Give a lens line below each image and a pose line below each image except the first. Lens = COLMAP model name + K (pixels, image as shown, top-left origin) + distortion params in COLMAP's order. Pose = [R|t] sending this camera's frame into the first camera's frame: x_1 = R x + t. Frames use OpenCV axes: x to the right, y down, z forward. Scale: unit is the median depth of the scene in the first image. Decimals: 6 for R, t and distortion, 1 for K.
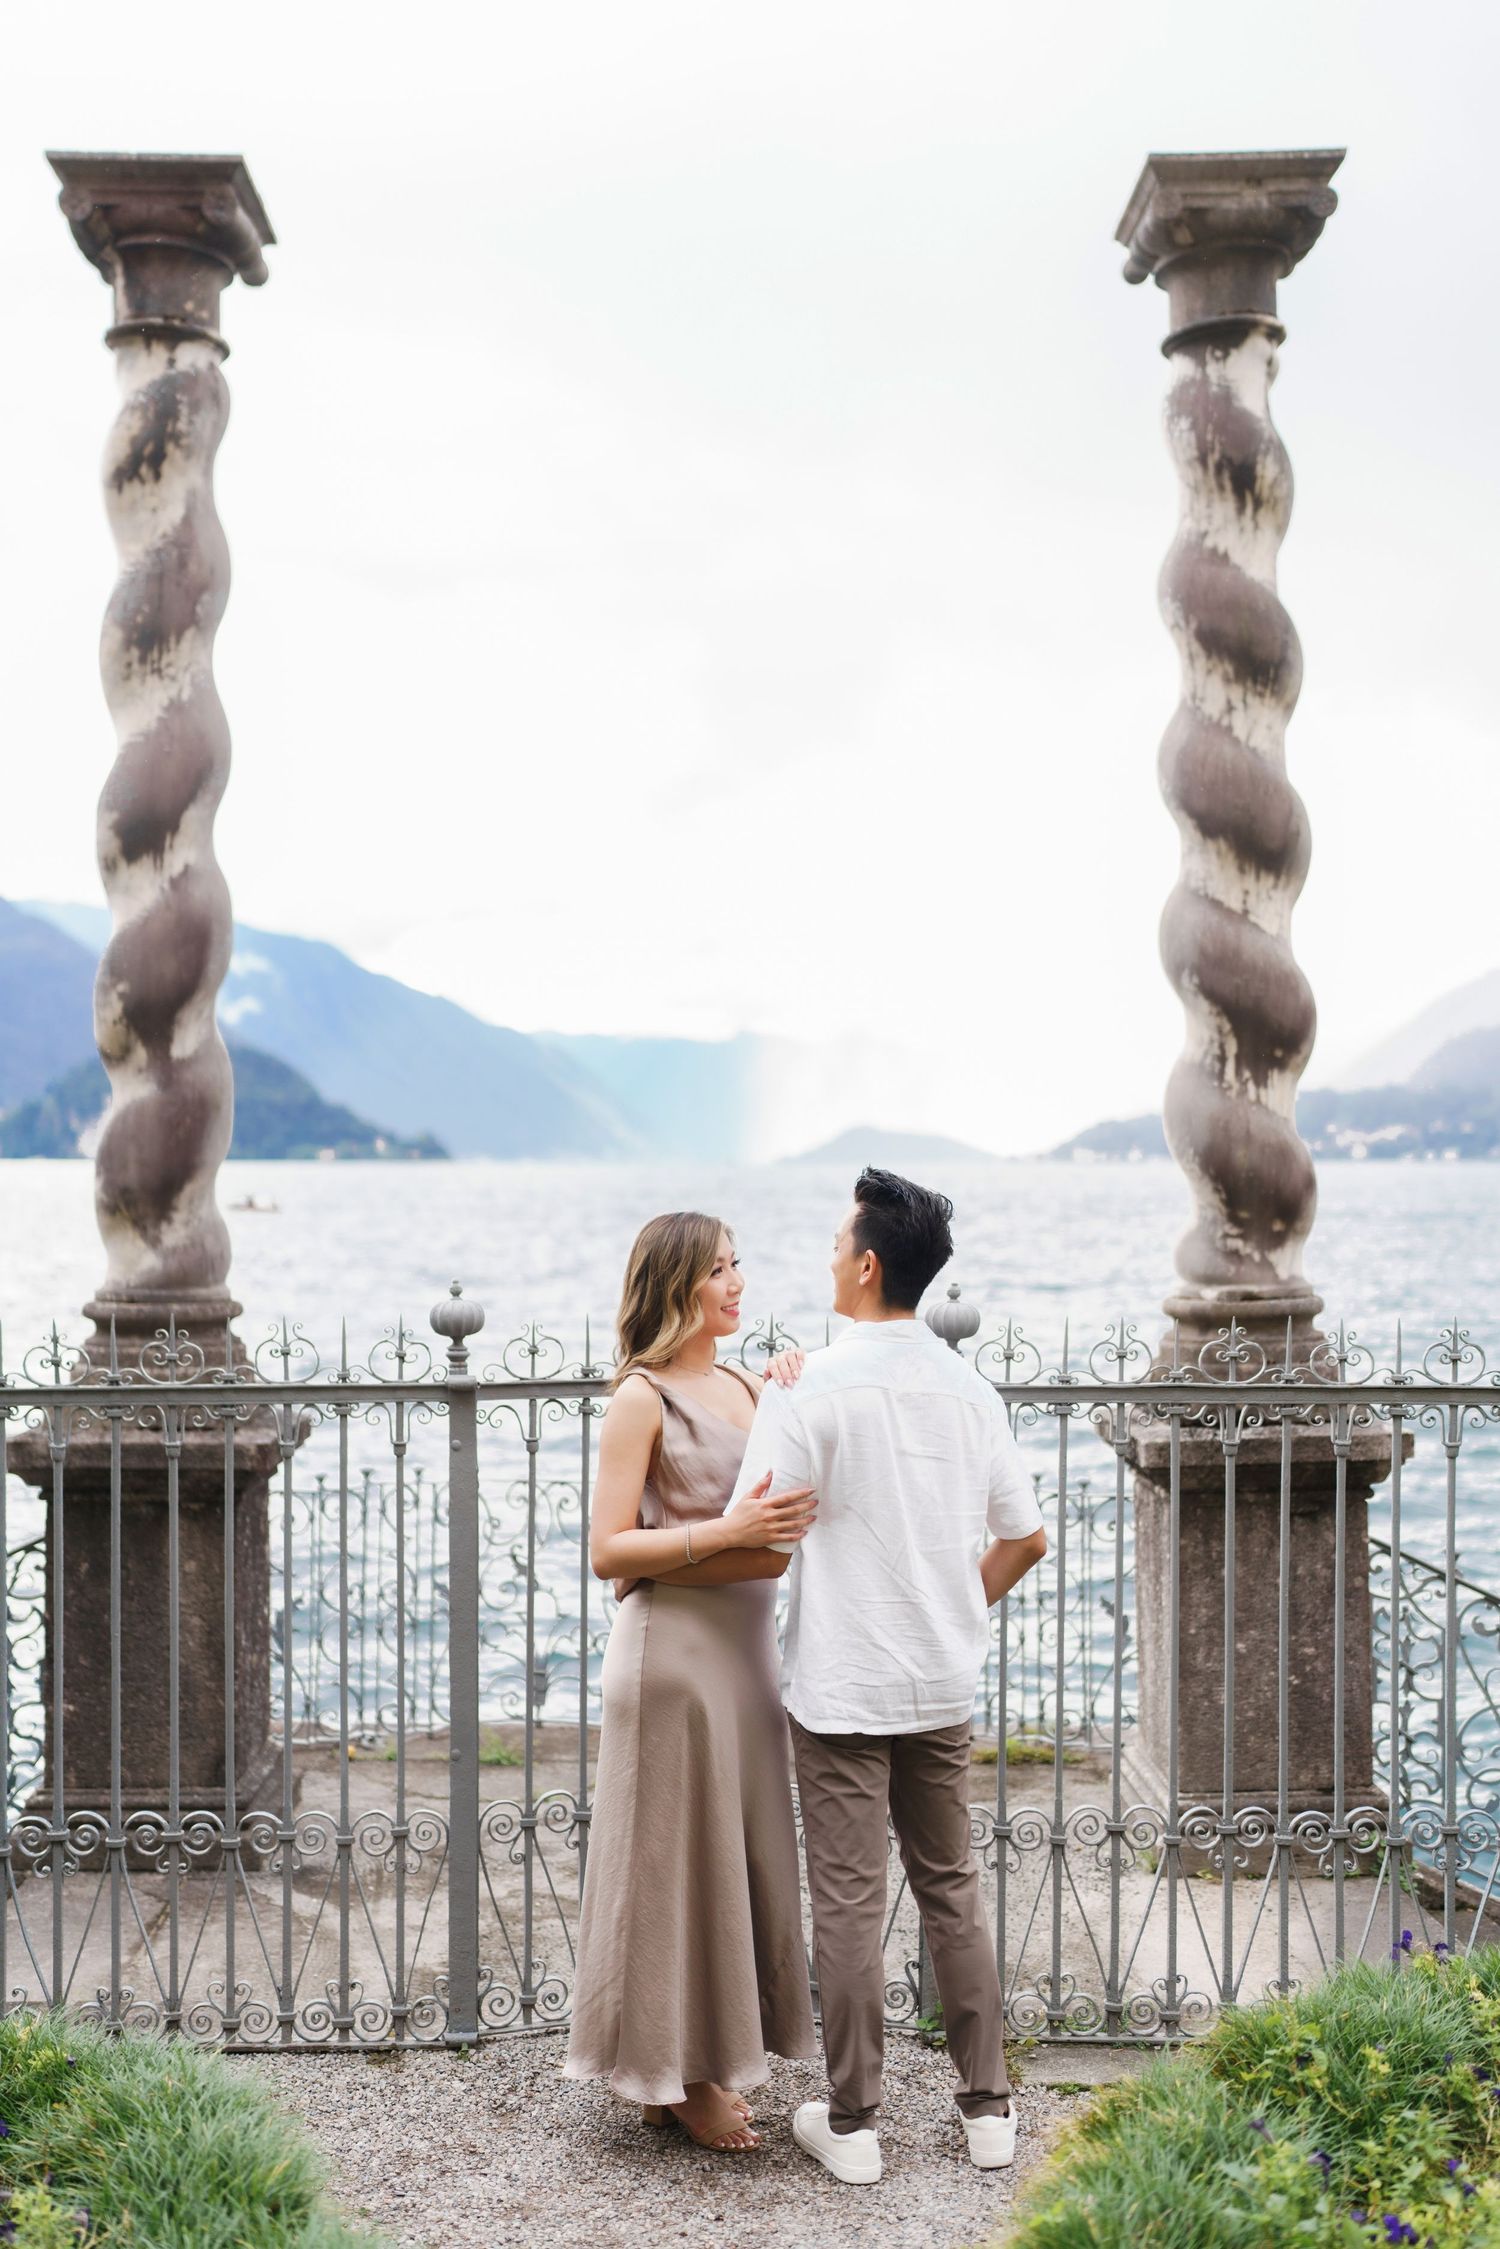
lens RADIAL K [[2162.6, 0, 657.5], [0, 2162.6, 1186.3], [0, 0, 1]] dist [-0.015303, -0.004339]
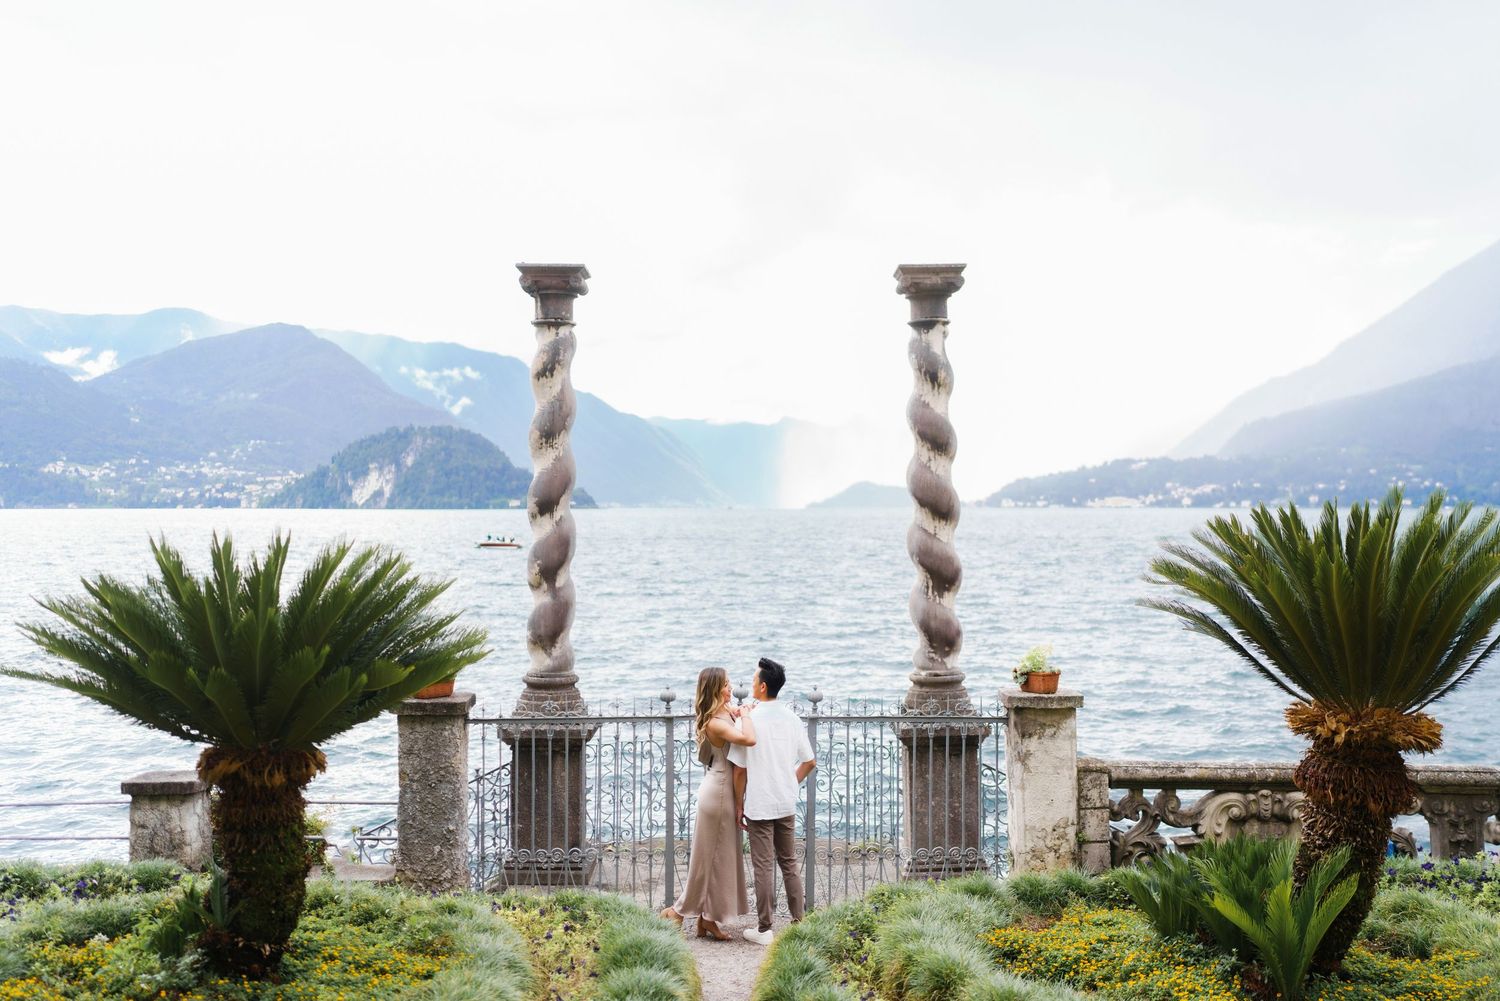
lens RADIAL K [[1465.6, 0, 751.9], [0, 1465.6, 402.2], [0, 0, 1]] dist [-0.014347, 0.065437]
pose [[0.999860, 0.004601, 0.016098, -0.000281], [-0.003491, 0.997659, -0.068299, -0.172196], [-0.016374, 0.068233, 0.997535, -0.936514]]
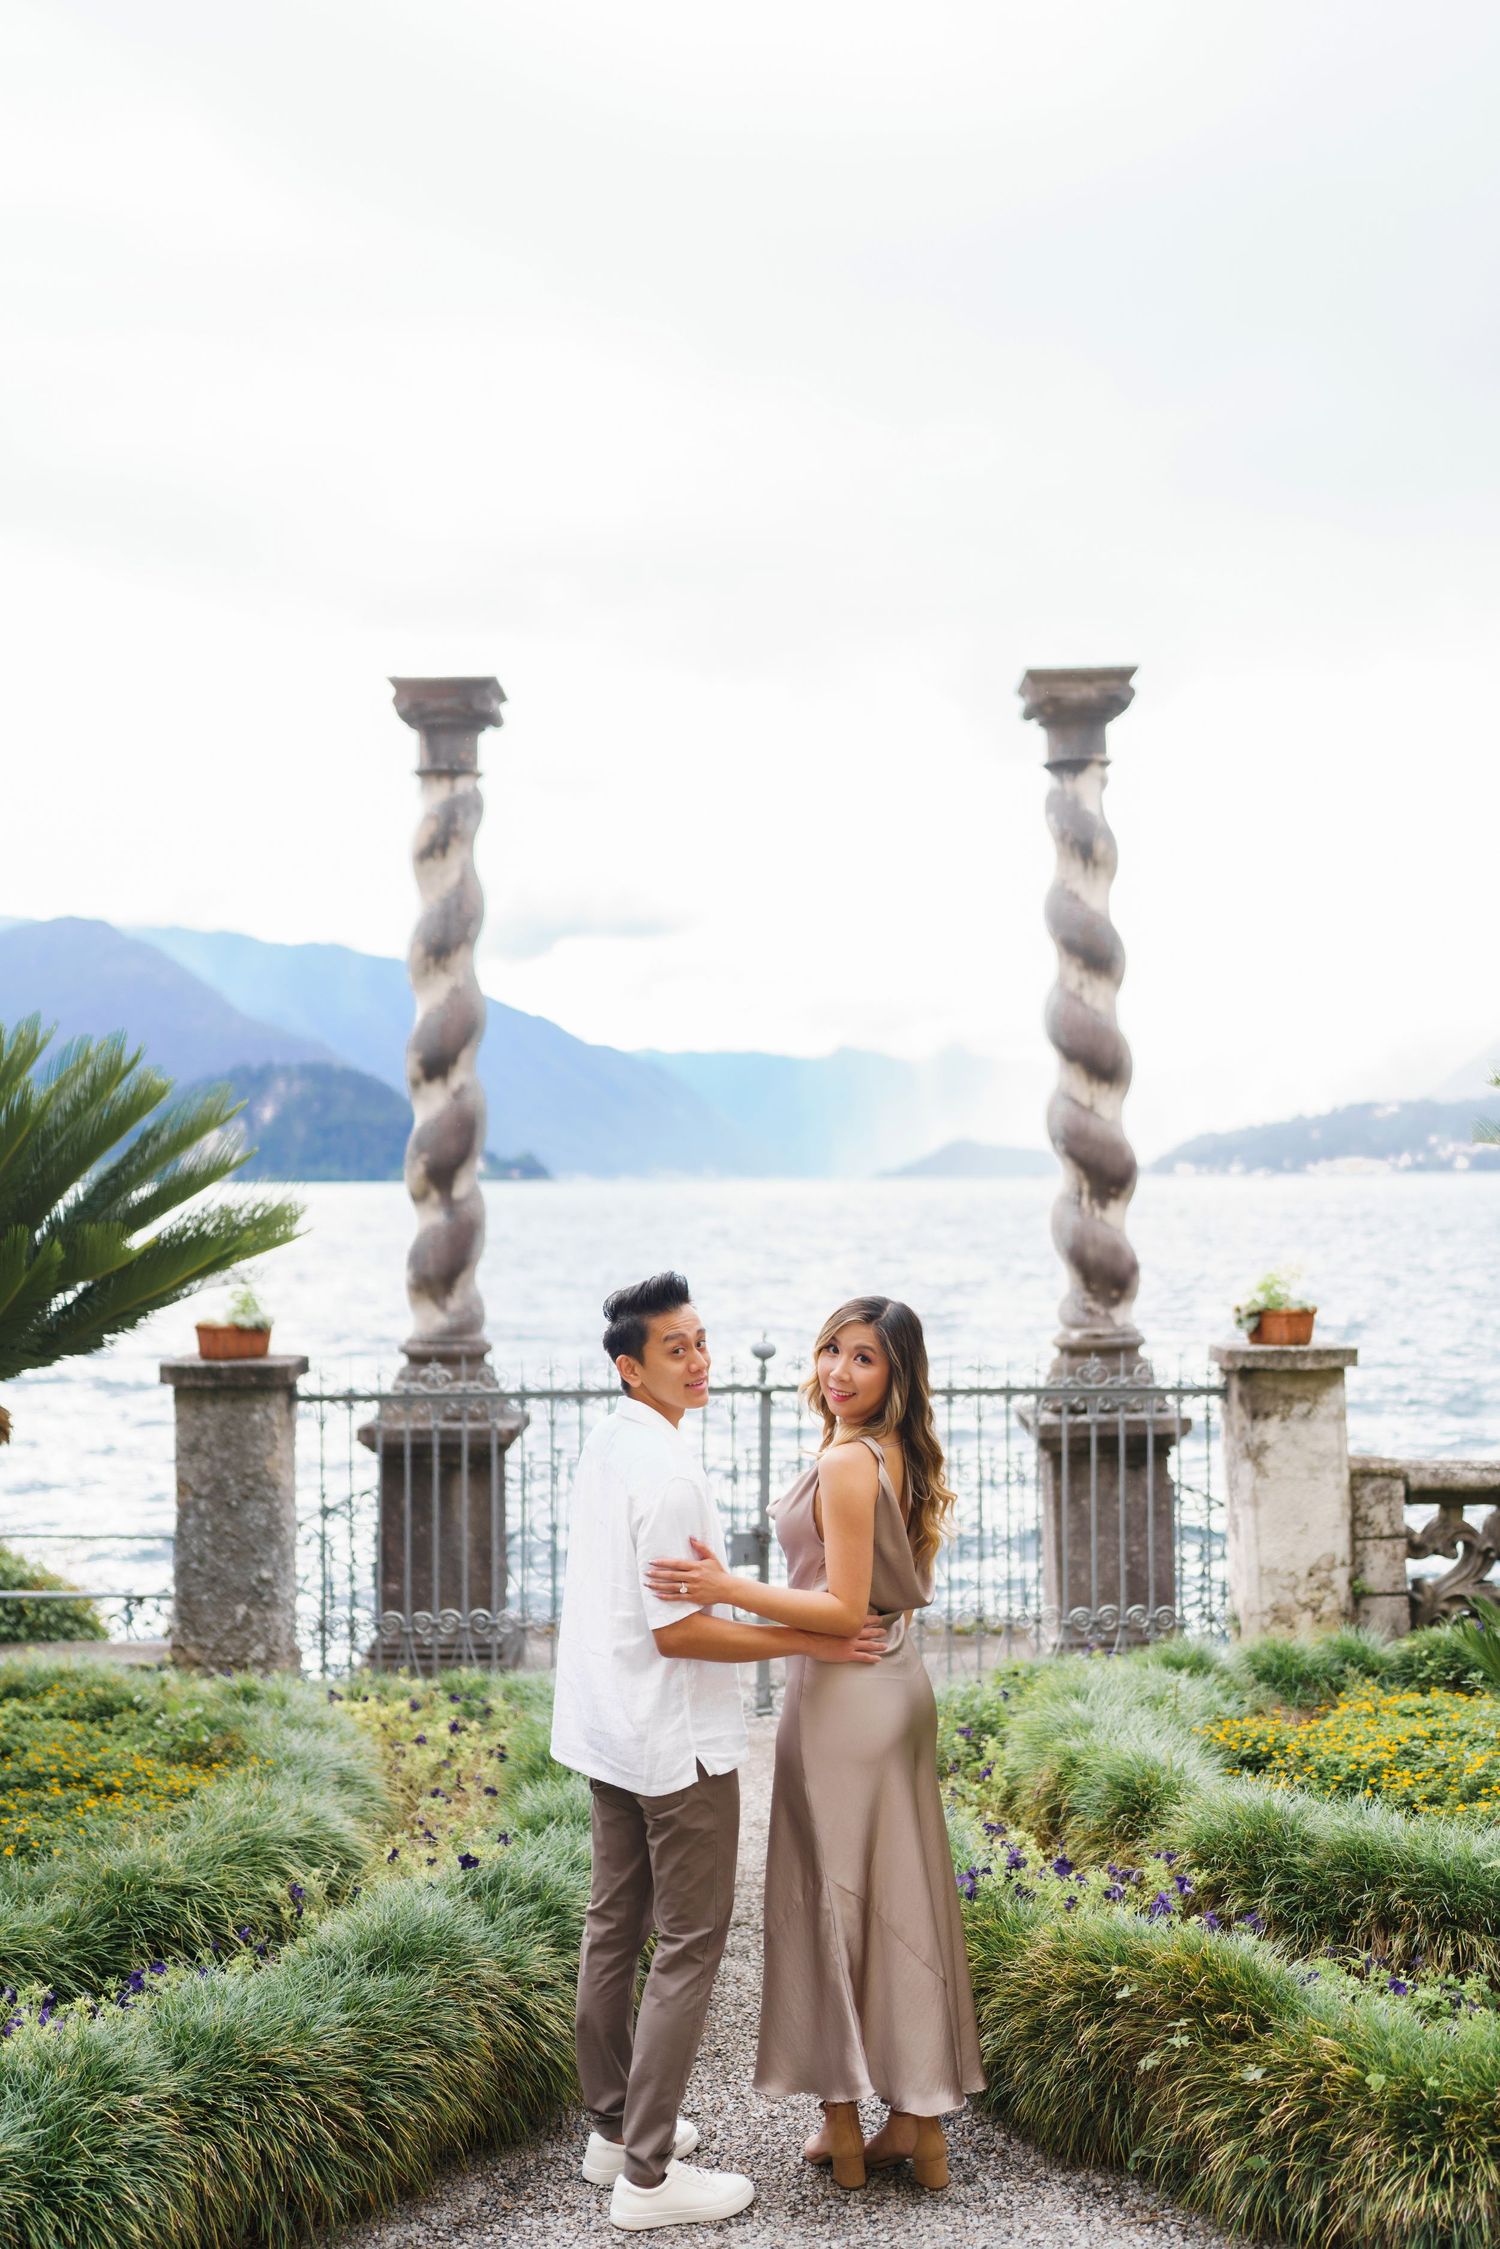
lens RADIAL K [[2196.5, 0, 741.8], [0, 2196.5, 1110.8], [0, 0, 1]] dist [-0.041091, 0.150151]
pose [[0.999947, -0.007755, -0.006739, 0.011581], [0.007471, 0.999120, -0.041265, -0.055351], [0.007053, 0.041213, 0.999126, -0.707560]]
